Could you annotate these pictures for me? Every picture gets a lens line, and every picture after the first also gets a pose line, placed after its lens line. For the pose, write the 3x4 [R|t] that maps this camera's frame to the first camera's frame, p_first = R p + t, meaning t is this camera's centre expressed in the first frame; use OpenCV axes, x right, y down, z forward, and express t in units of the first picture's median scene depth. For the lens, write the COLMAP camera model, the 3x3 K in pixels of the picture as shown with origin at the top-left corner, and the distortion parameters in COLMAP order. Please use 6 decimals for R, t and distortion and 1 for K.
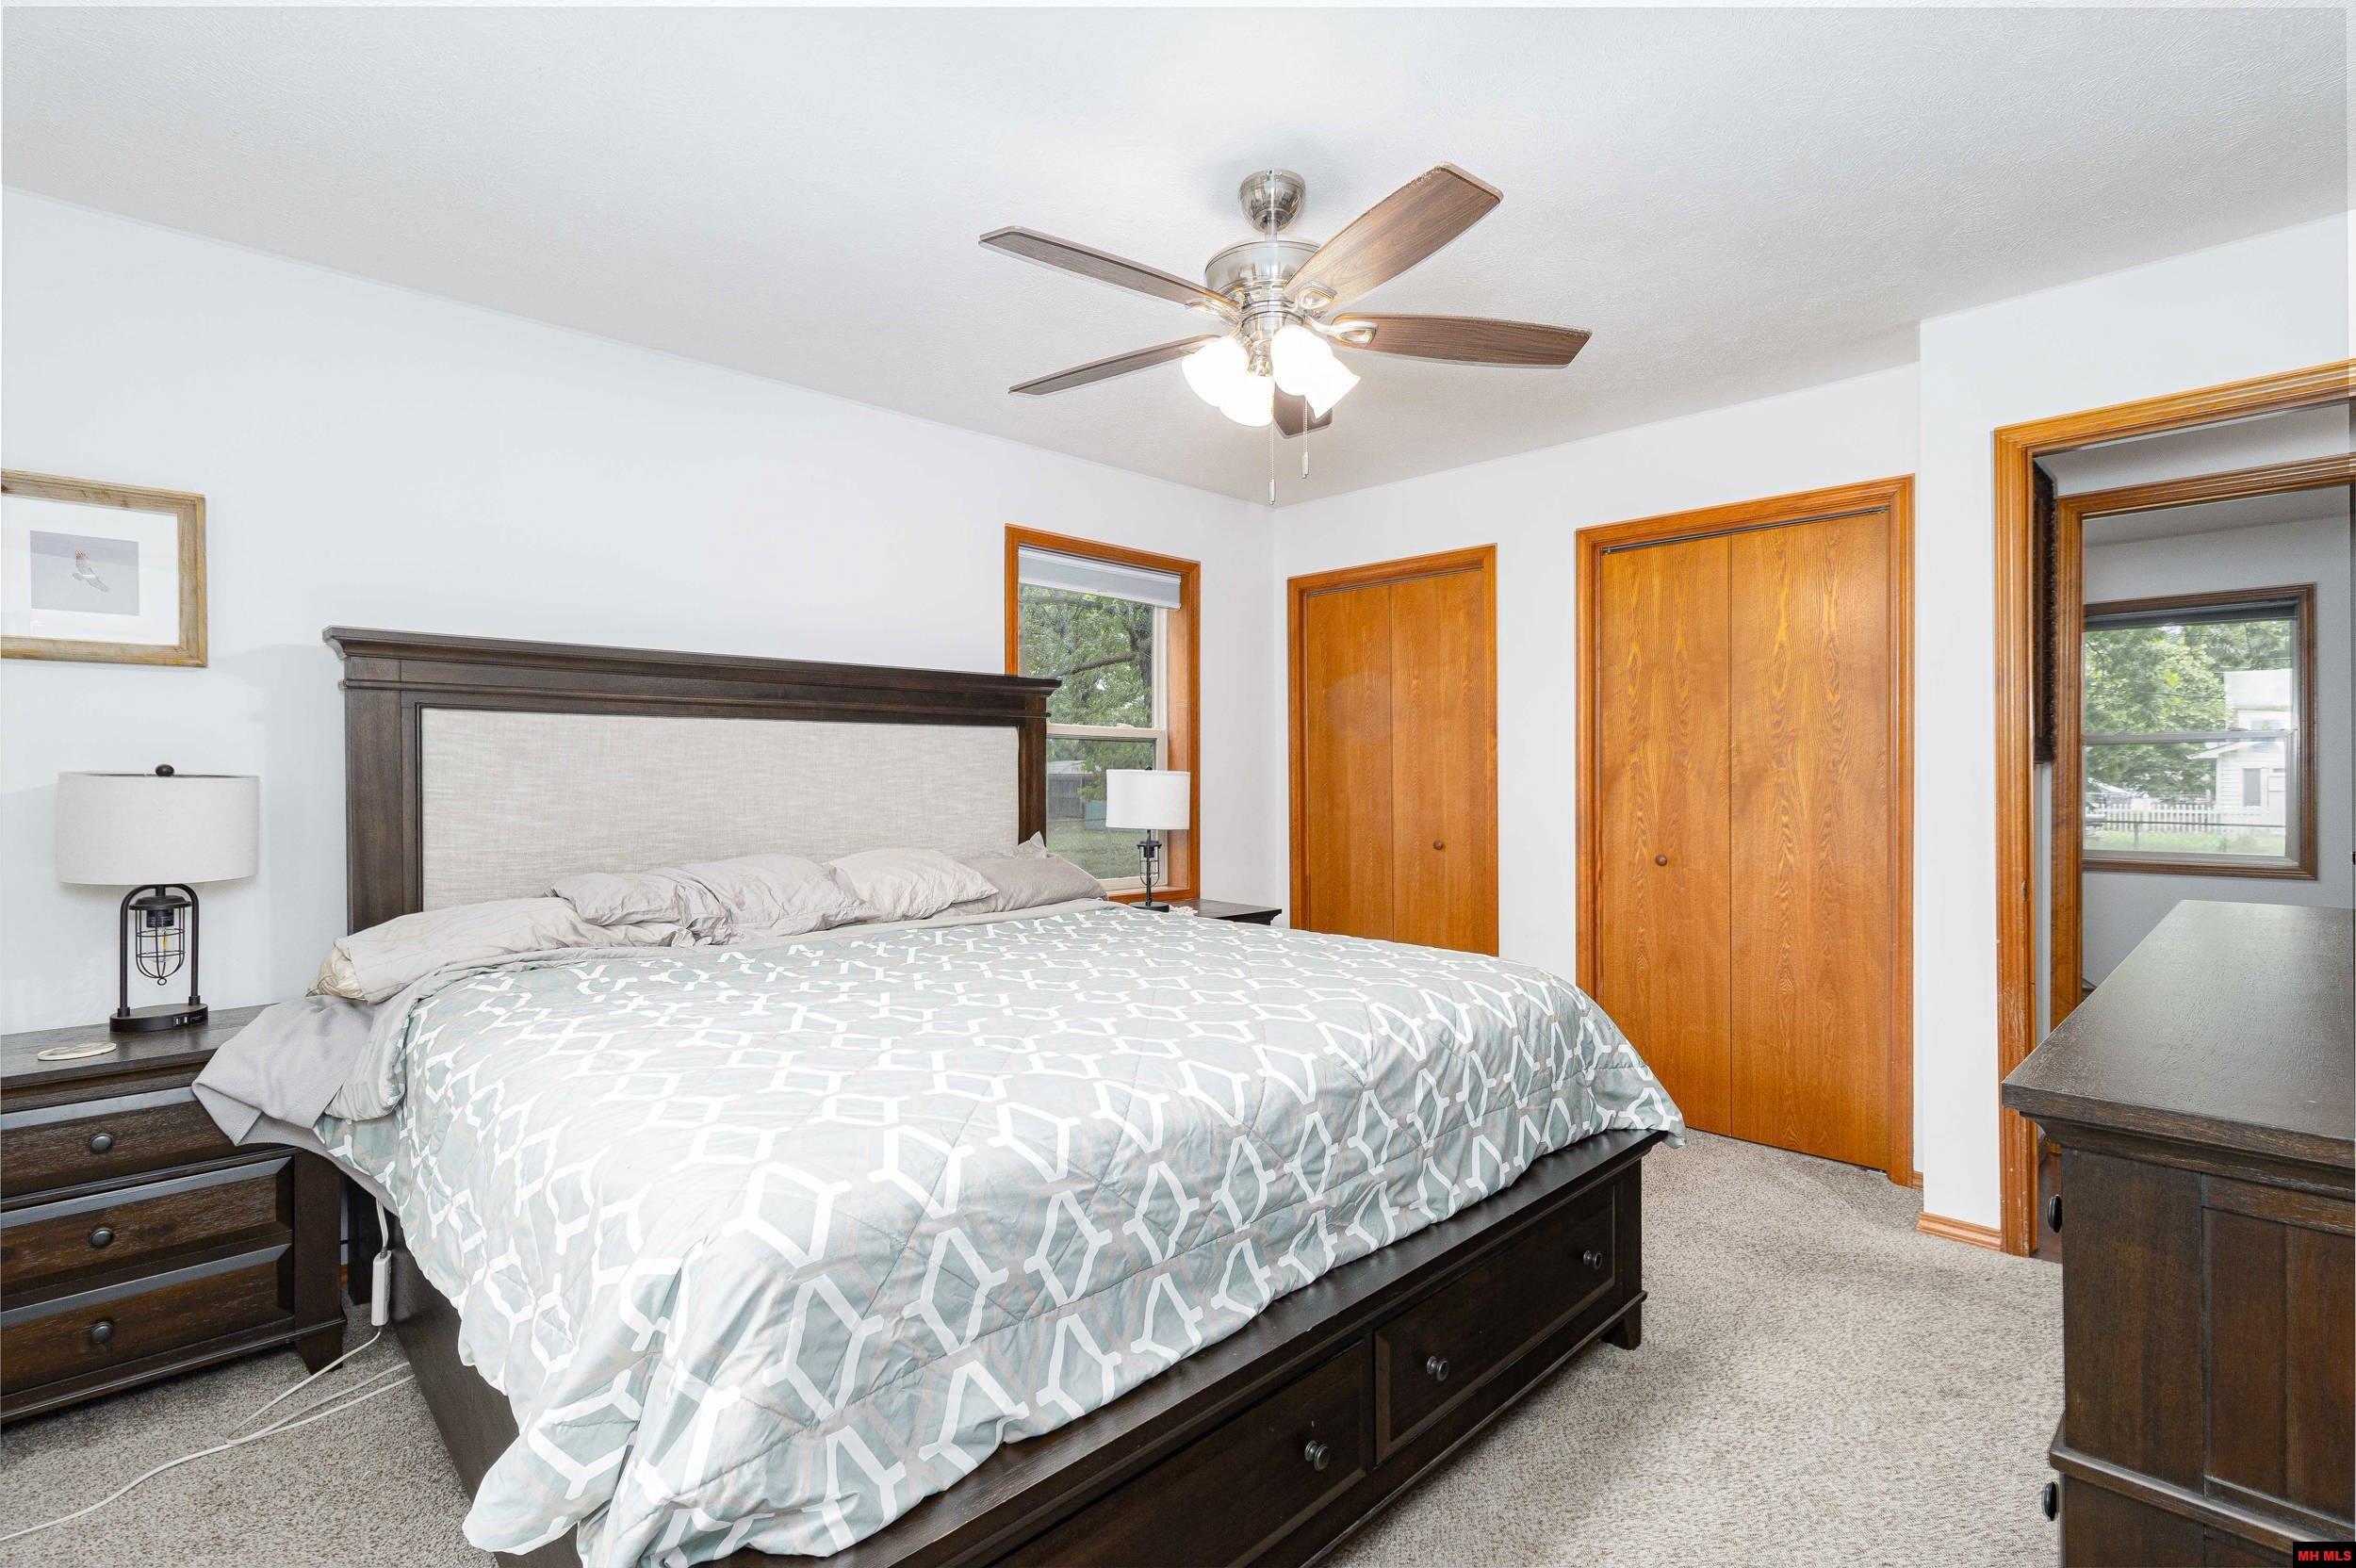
lens RADIAL K [[1102.3, 0, 1172.0], [0, 1102.3, 784.3], [0, 0, 1]] dist [0.005949, 0.000773]
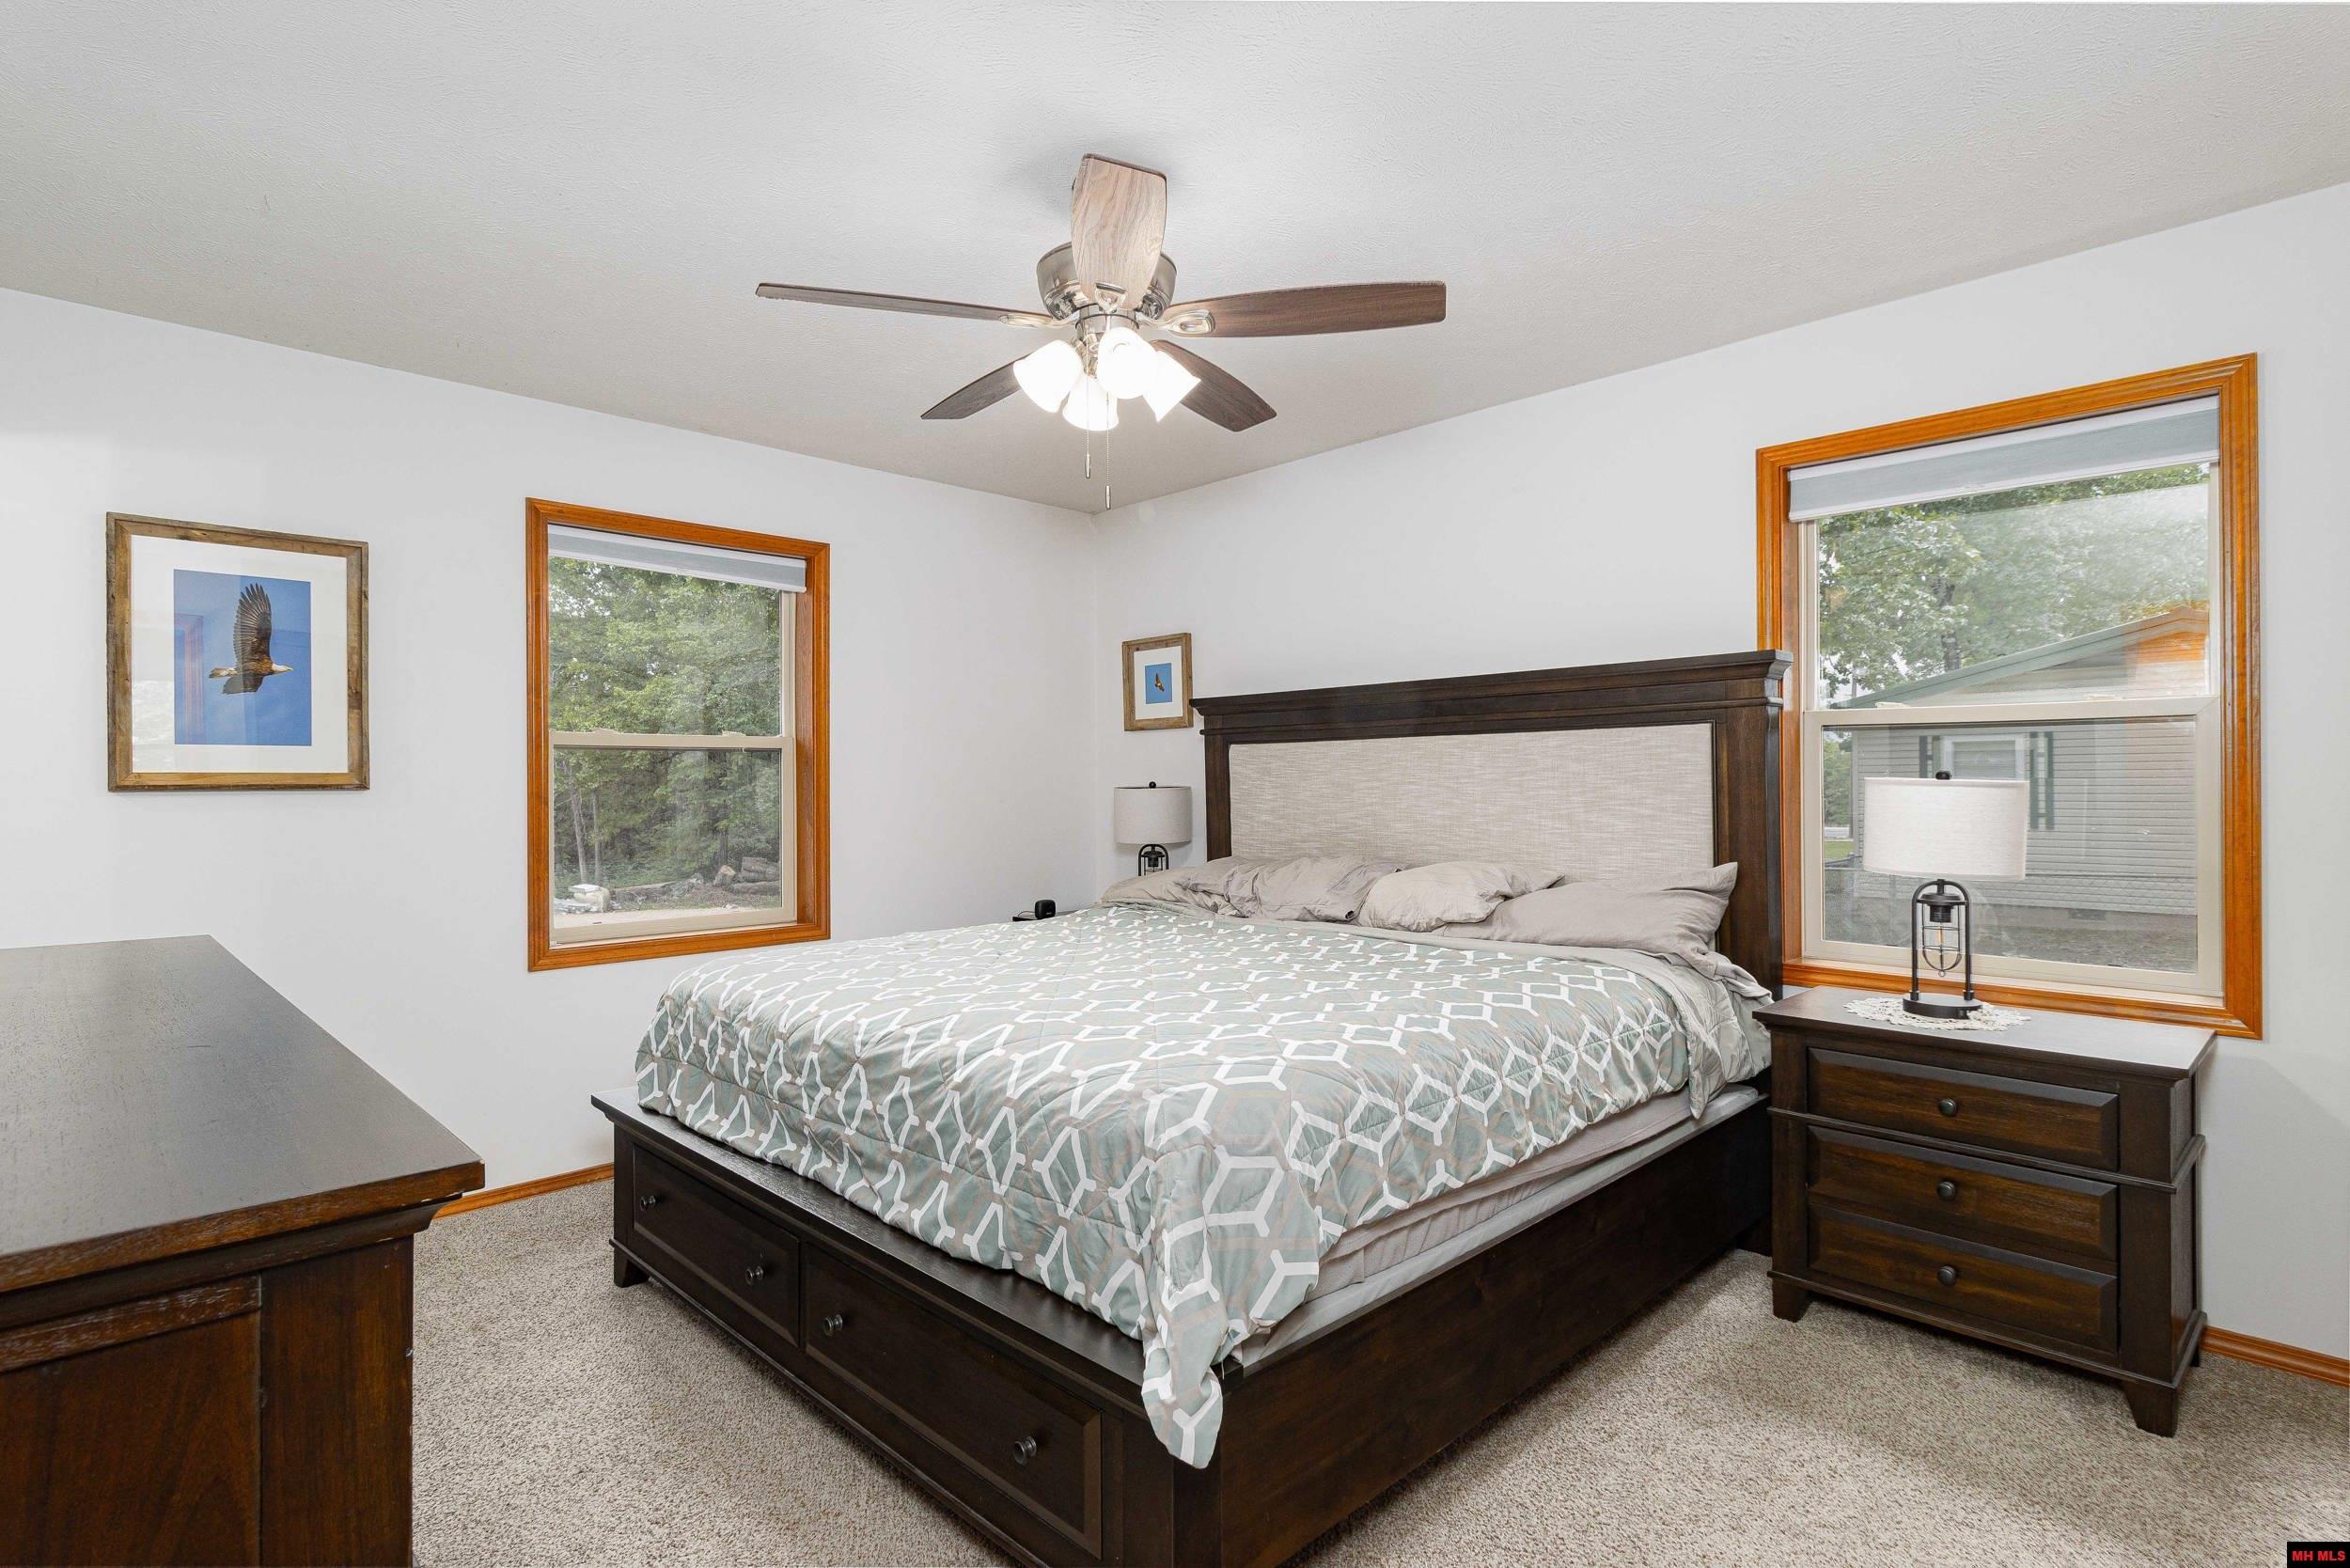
lens RADIAL K [[1167.1, 0, 1161.0], [0, 1167.1, 780.3], [0, 0, 1]] dist [0.005045, 0.000636]
pose [[-0.003498, -0.003817, -0.999987, 1.045635], [-0.004215, 0.999984, -0.003803, -0.011900], [0.999985, 0.004202, -0.003514, 0.984496]]
